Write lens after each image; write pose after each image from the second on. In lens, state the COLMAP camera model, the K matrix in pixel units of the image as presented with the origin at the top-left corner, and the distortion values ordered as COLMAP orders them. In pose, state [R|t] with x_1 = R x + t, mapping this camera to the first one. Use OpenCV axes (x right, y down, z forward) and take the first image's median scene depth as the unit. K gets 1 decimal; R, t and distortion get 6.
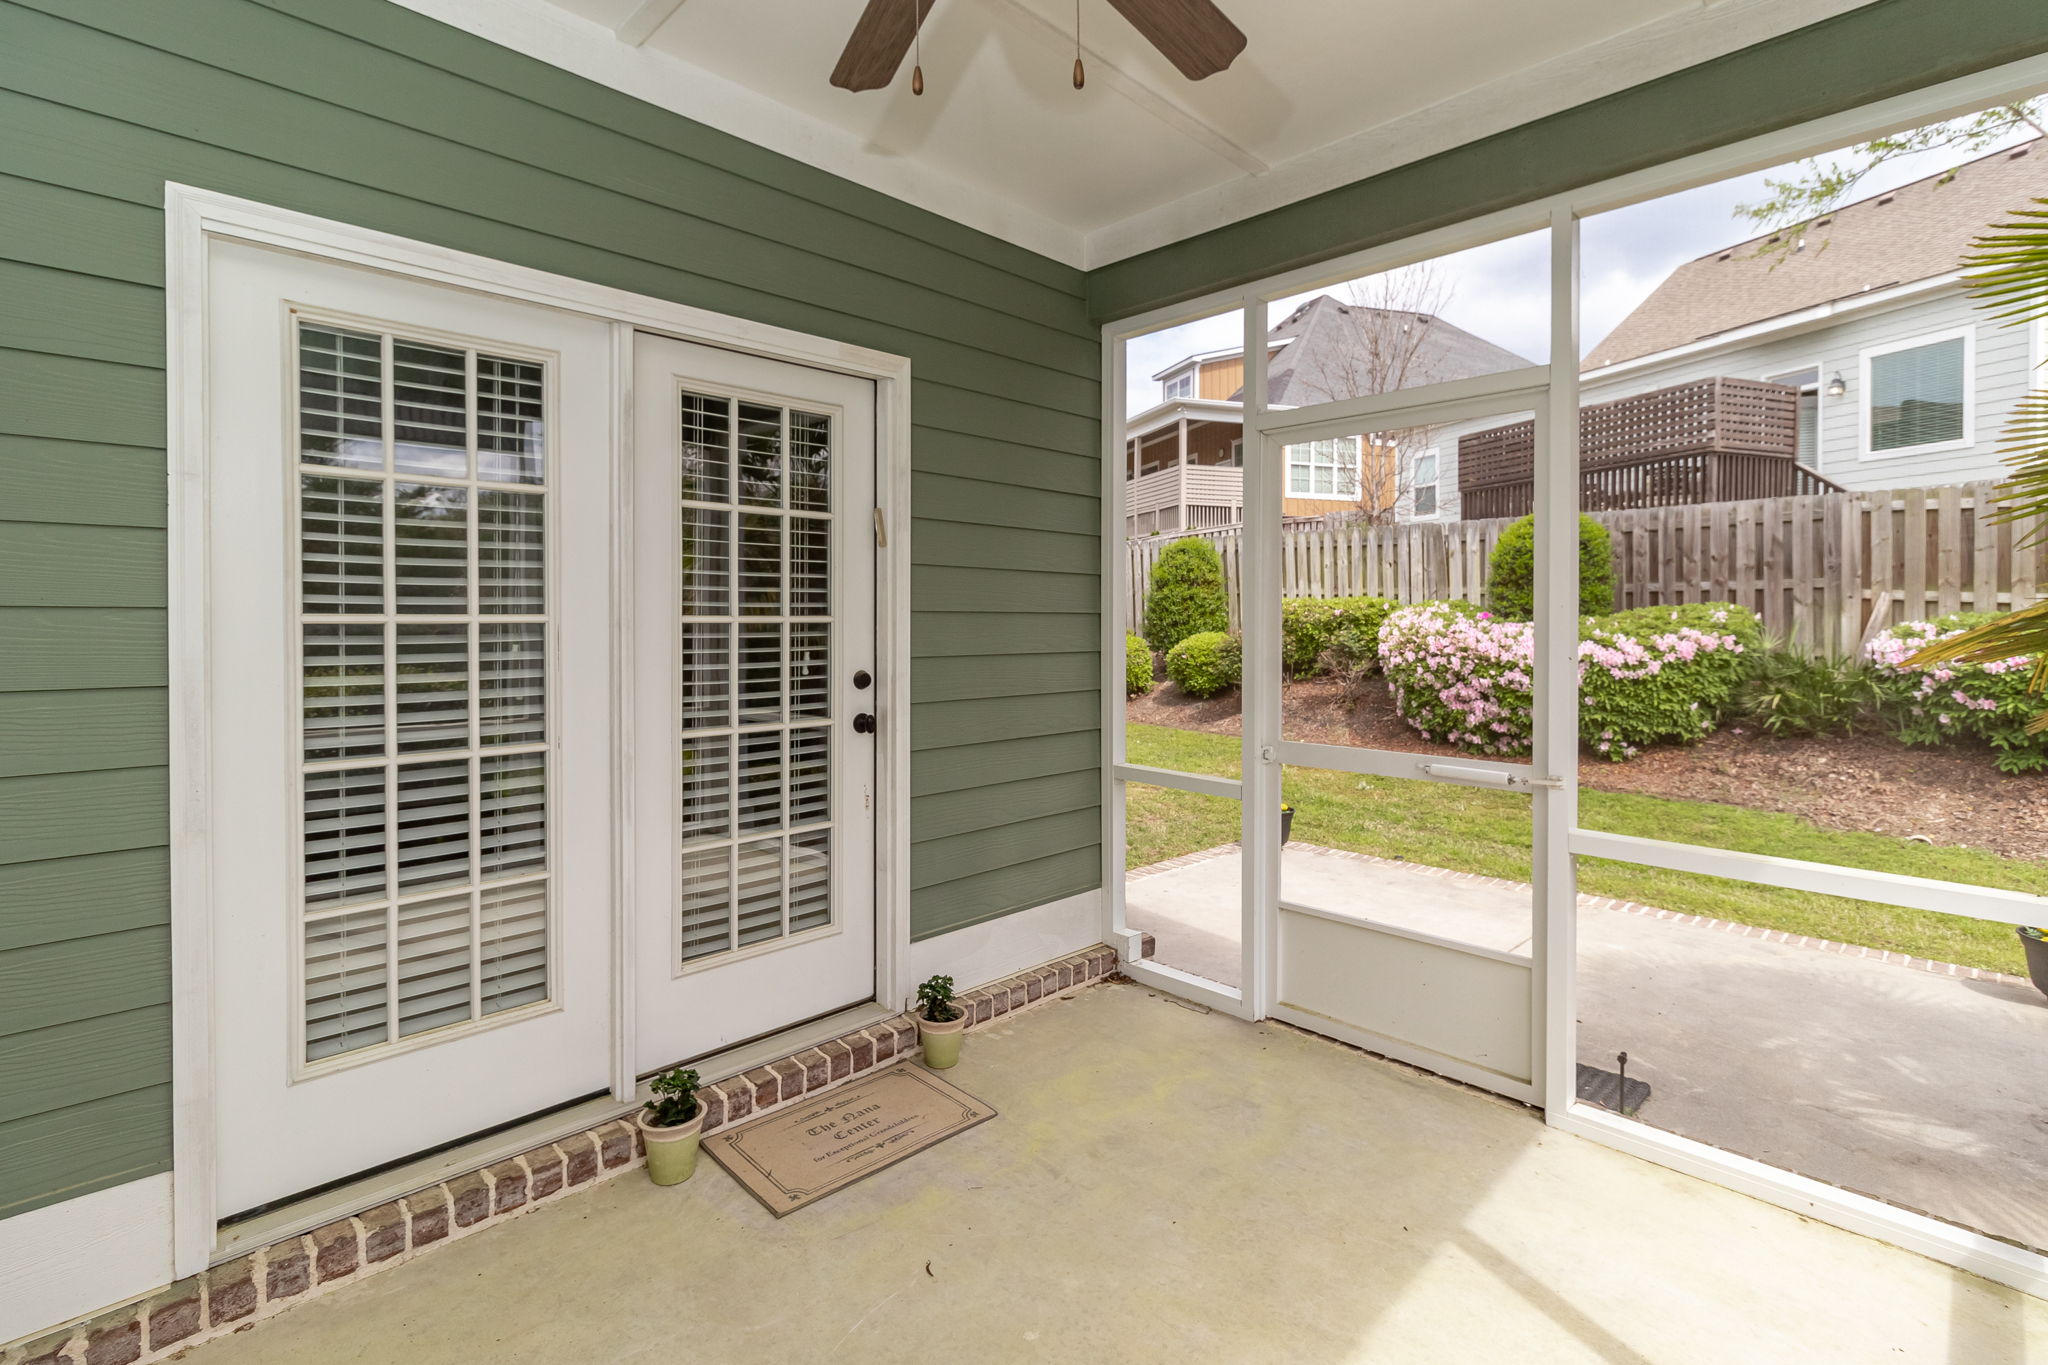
lens RADIAL K [[940.9, 0, 1024.5], [0, 940.9, 626.2], [0, 0, 1]] dist [0.000973, 0.000219]
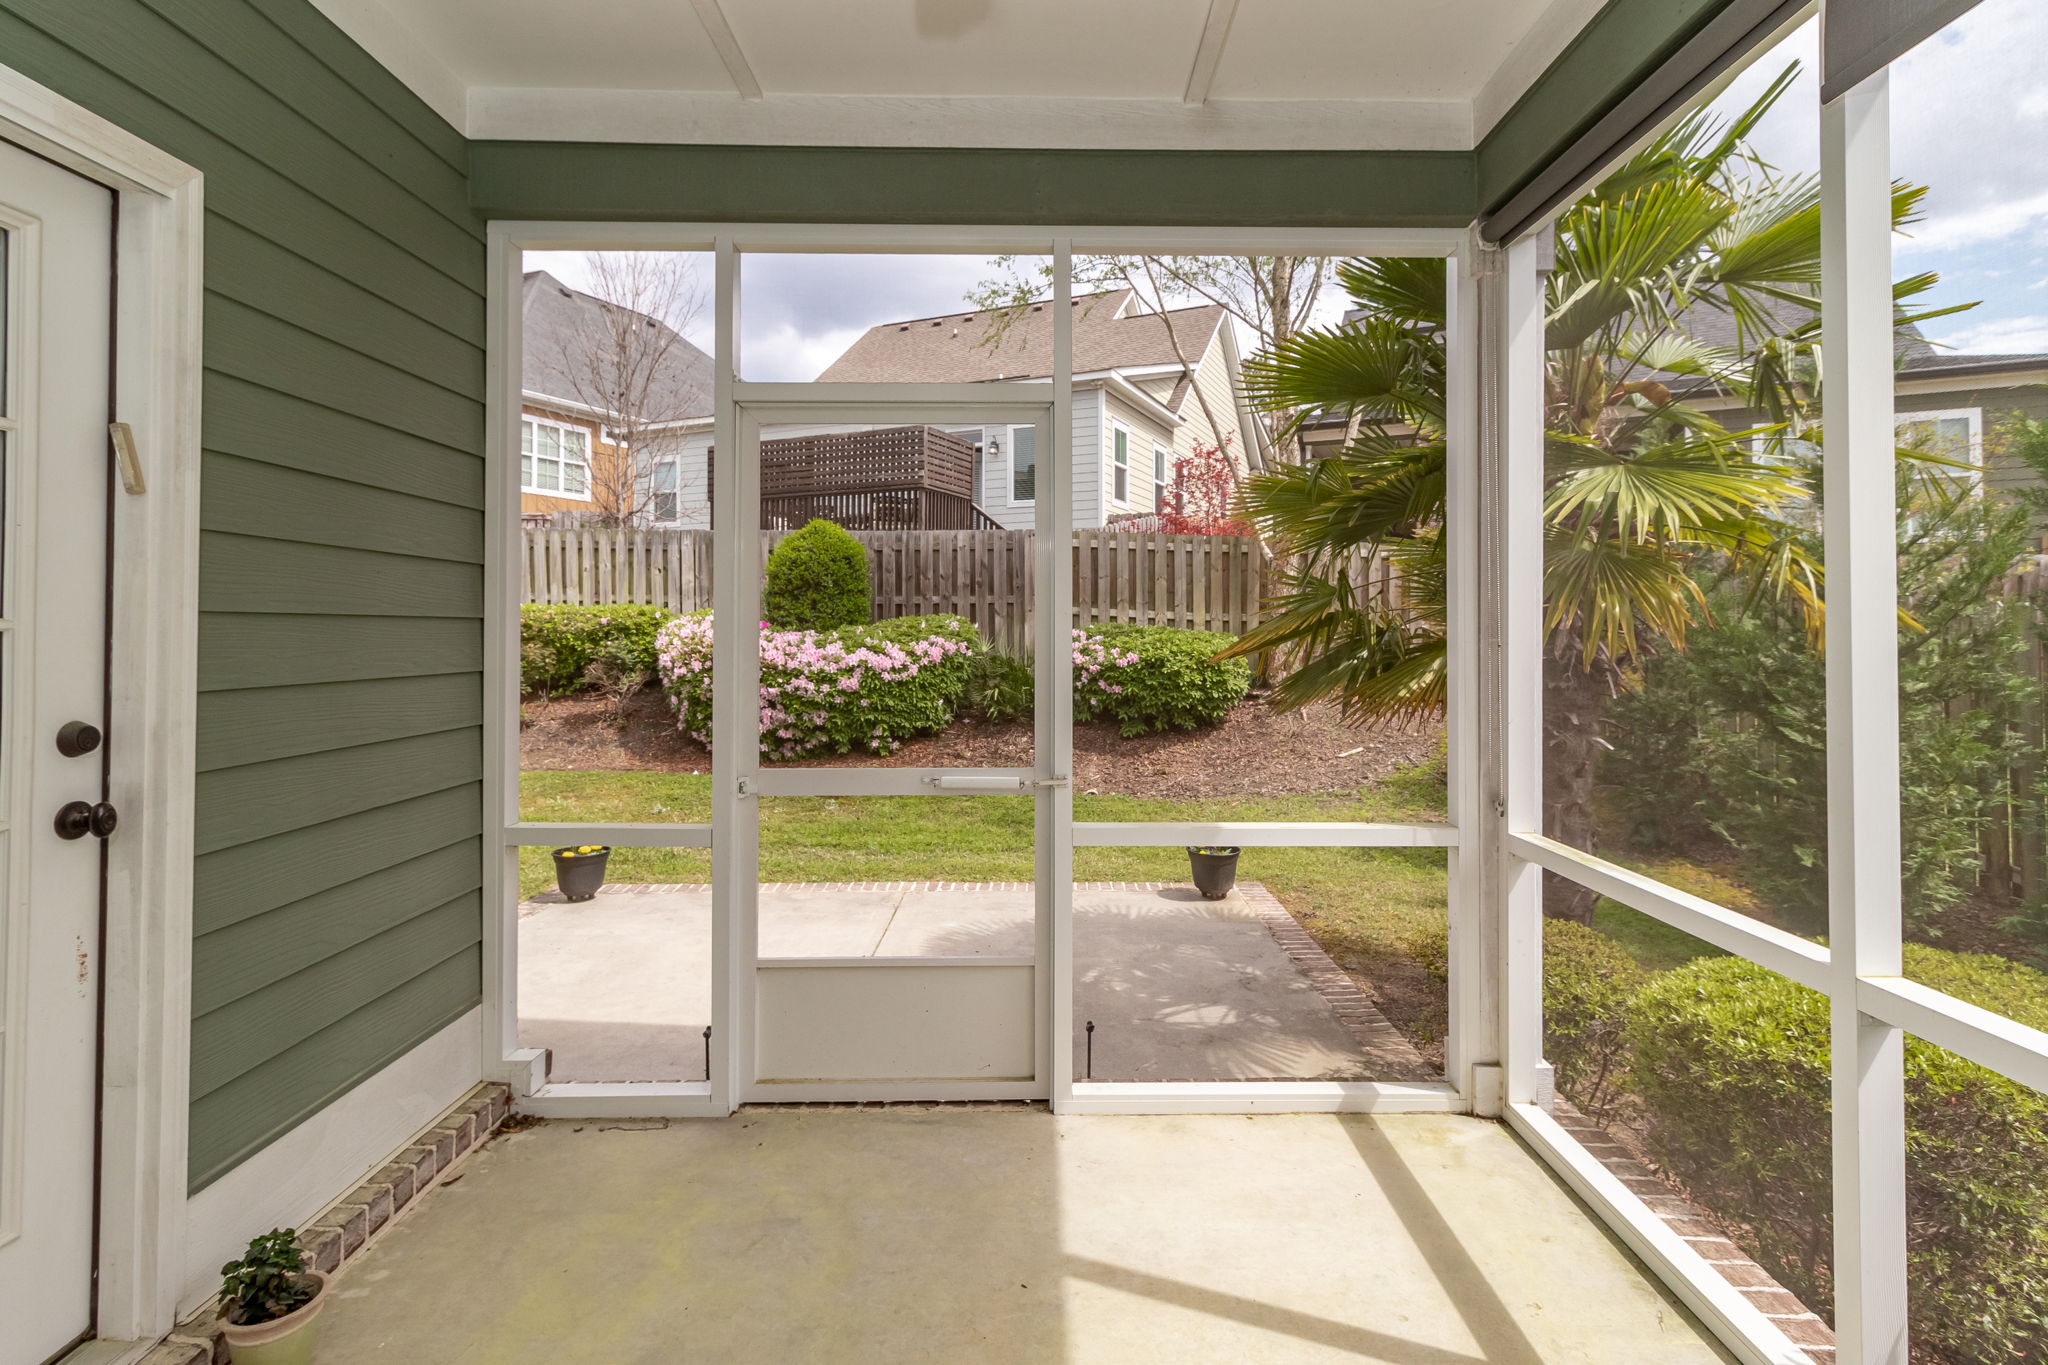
lens RADIAL K [[962.6, 0, 1041.7], [0, 962.6, 614.1], [0, 0, 1]] dist [0.004137, -0.000408]
pose [[0.693168, 0.010181, 0.720705, -0.065534], [0.006147, 0.999780, -0.020036, 0.000147], [-0.720750, 0.018319, 0.692953, 0.077624]]
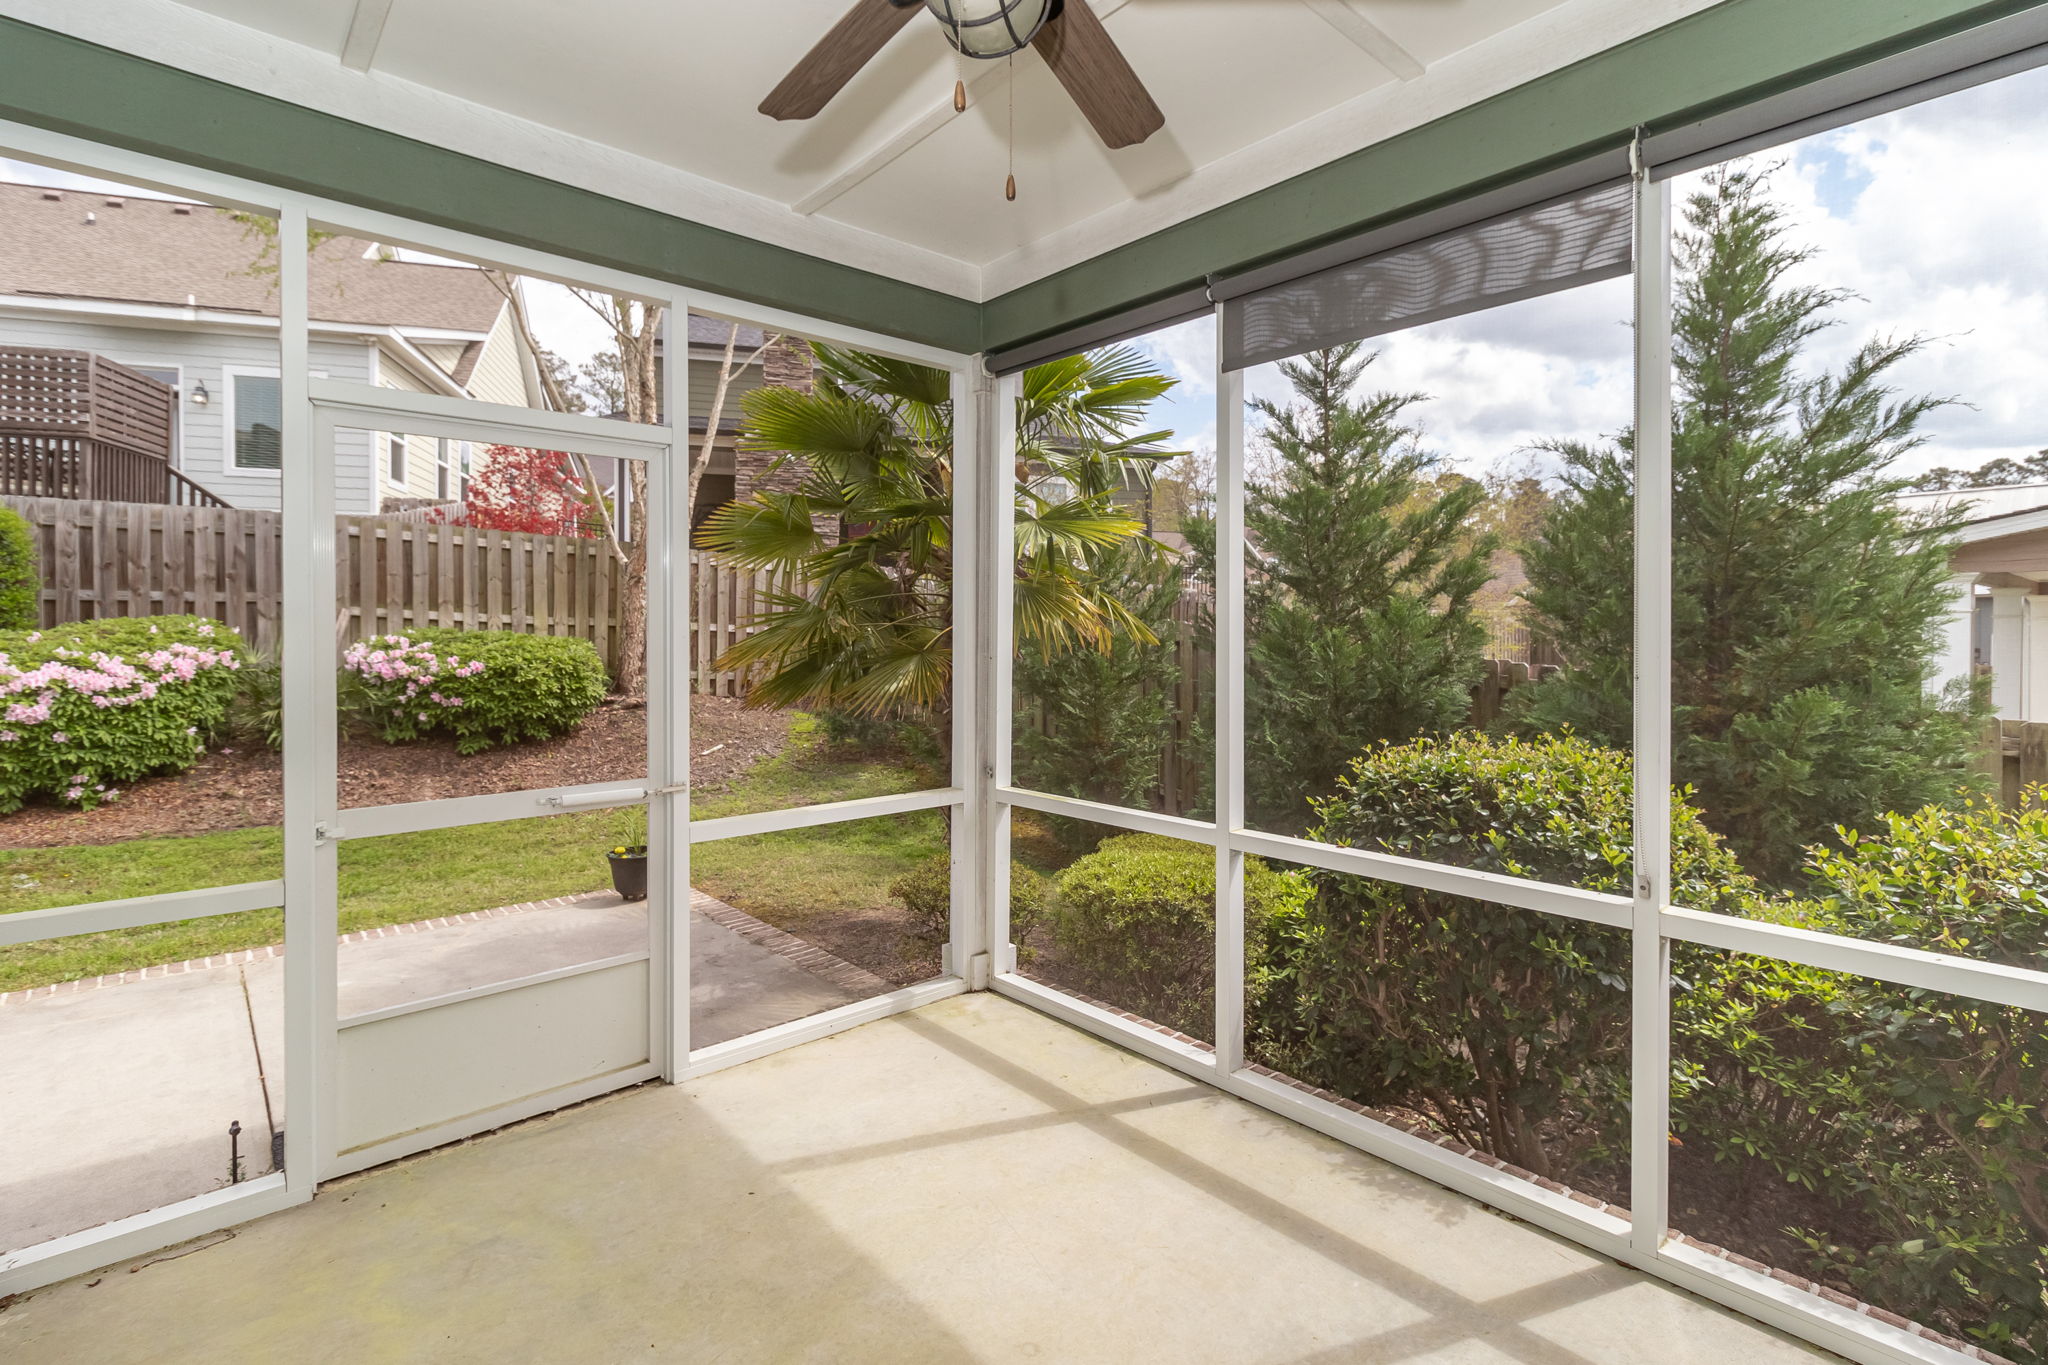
lens RADIAL K [[962.2, 0, 1024.2], [0, 962.2, 631.6], [0, 0, 1]] dist [0.003834, 0.000338]
pose [[0.053135, -0.005050, 0.998575, -0.176413], [0.006796, 0.999966, 0.004696, -0.008930], [-0.998564, 0.006537, 0.053168, 0.147133]]
